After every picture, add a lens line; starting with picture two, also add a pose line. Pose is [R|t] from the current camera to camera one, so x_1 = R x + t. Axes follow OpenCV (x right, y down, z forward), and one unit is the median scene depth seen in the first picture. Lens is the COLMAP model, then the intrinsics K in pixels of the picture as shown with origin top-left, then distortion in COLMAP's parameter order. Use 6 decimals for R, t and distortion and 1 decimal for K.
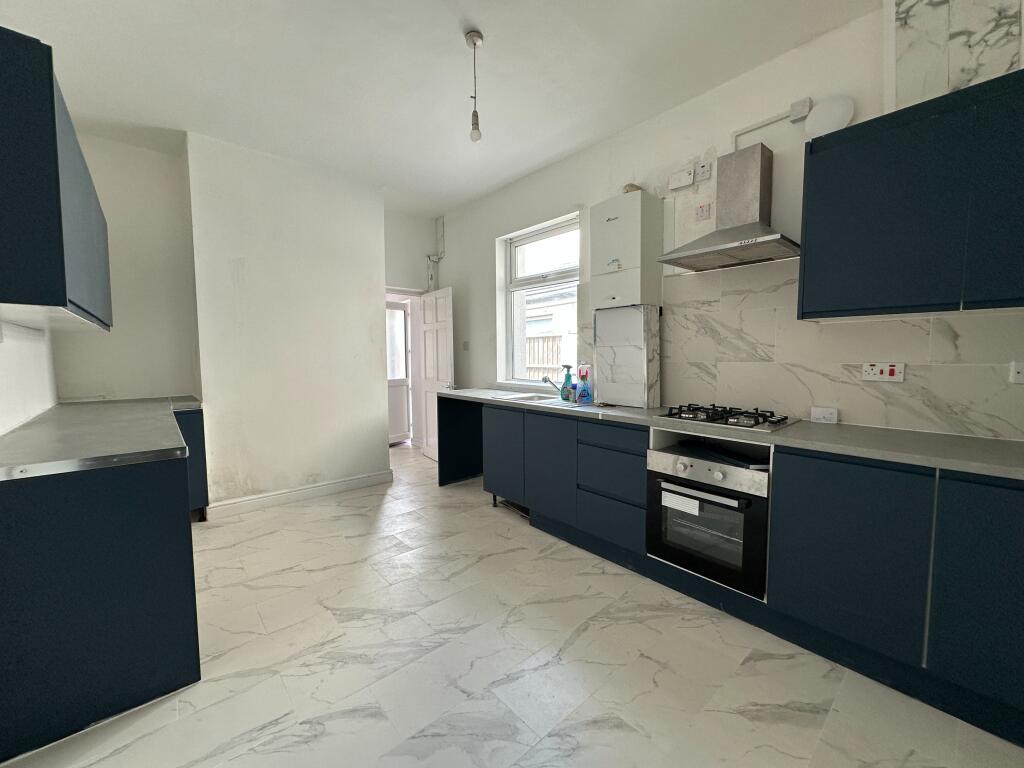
lens RADIAL K [[412.5, 0, 512.3], [0, 412.5, 382.8], [0, 0, 1]] dist [0.001111, -0.000079]
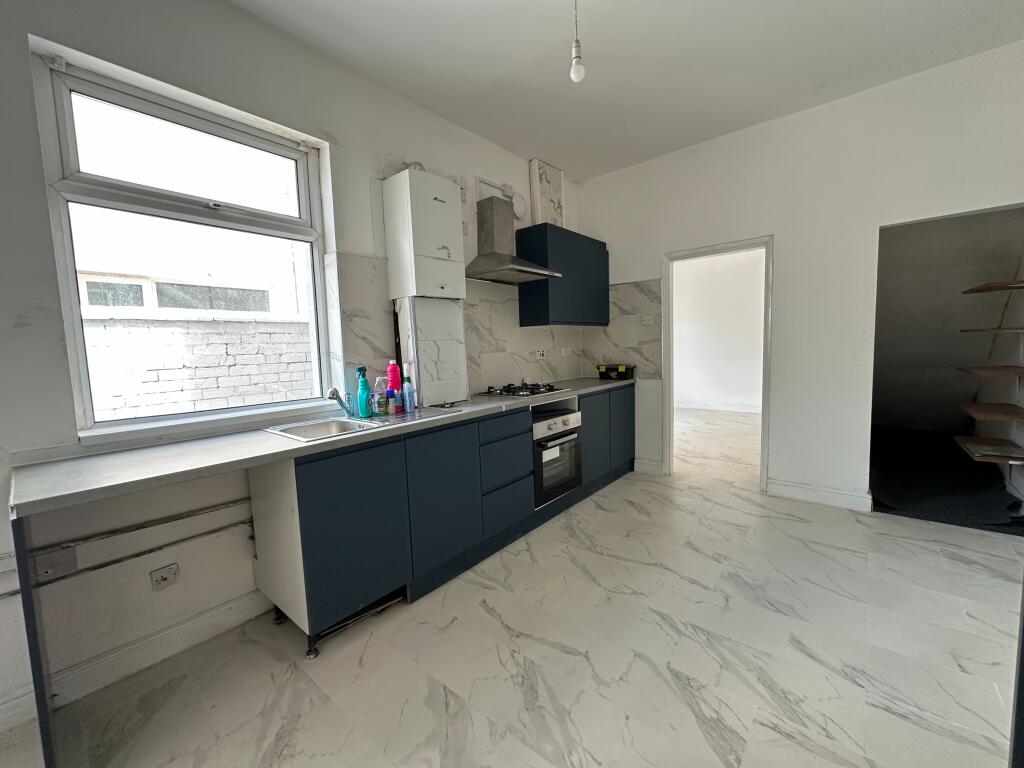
lens RADIAL K [[412.5, 0, 512.7], [0, 412.5, 382.8], [0, 0, 1]] dist [0.001111, -0.000079]
pose [[-0.160843, -0.078168, 0.983880, -0.922488], [0.106721, 0.989637, 0.096072, -0.089085], [-0.981193, 0.120453, -0.150834, 1.334578]]
